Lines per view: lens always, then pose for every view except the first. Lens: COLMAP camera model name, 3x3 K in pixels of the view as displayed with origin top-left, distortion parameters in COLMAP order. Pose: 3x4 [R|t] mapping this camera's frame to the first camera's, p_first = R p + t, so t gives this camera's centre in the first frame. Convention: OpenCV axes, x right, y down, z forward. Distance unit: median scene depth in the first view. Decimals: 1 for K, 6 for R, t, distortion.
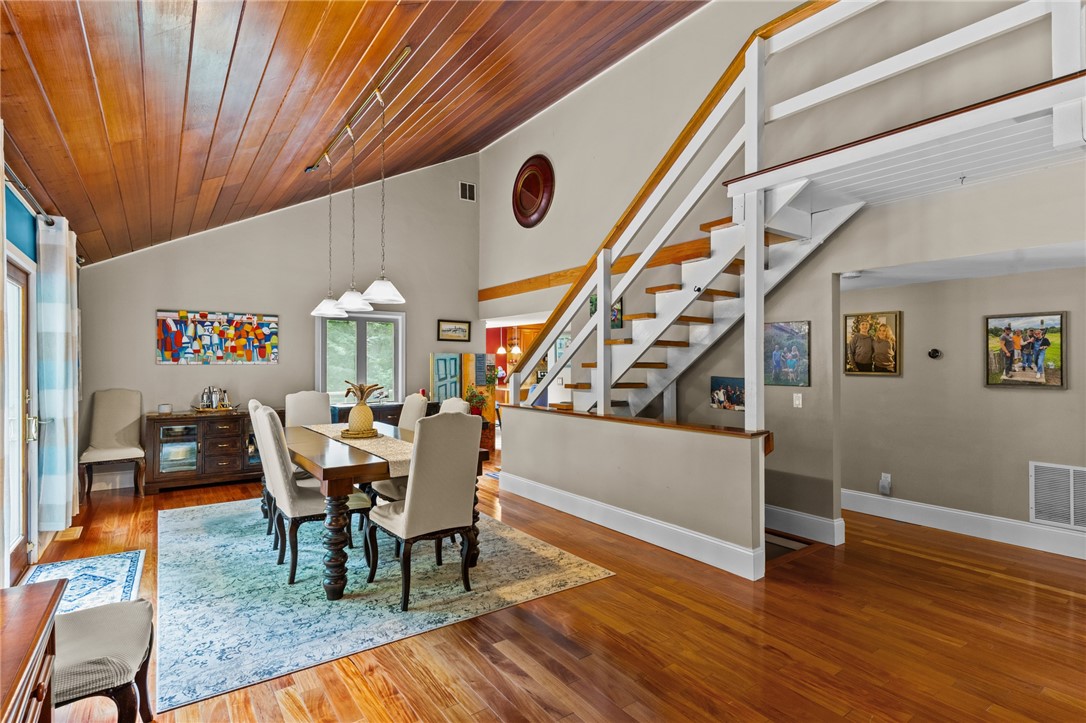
lens RADIAL K [[530.6, 0, 538.2], [0, 530.6, 365.2], [0, 0, 1]] dist [0.005019, 0.000398]
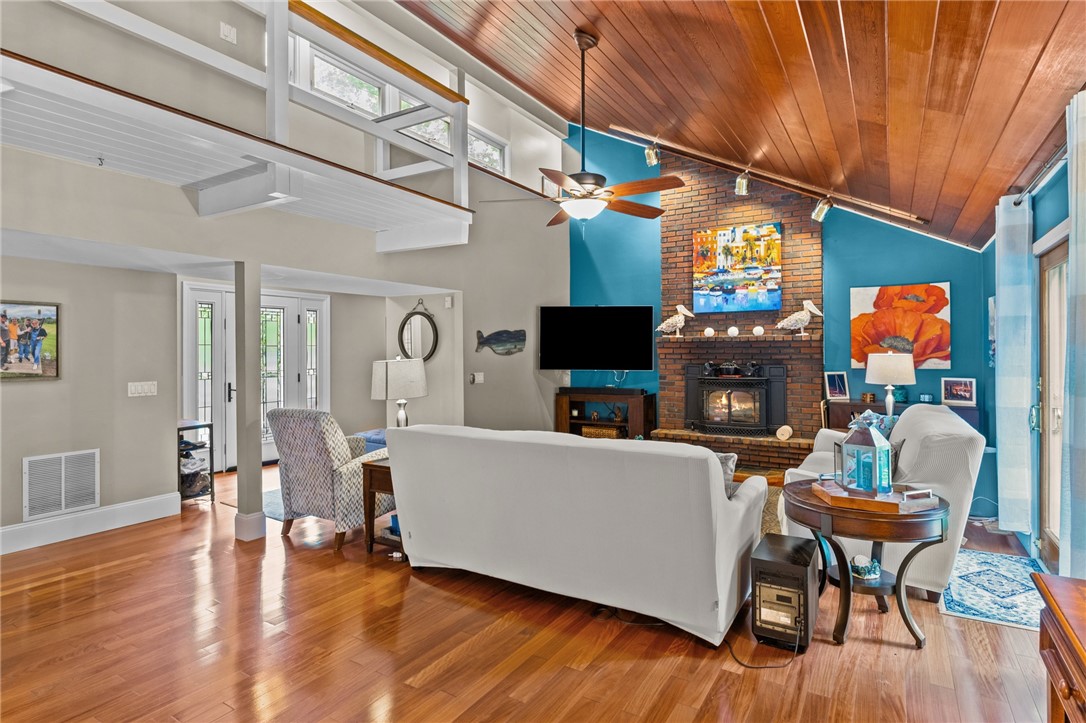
lens RADIAL K [[576.8, 0, 544.6], [0, 576.8, 347.2], [0, 0, 1]] dist [0.008250, -0.001731]
pose [[-0.392214, 0.009387, 0.919826, -0.400643], [0.010290, 0.999930, -0.005817, -0.000580], [-0.919816, 0.007184, -0.392284, 0.571308]]
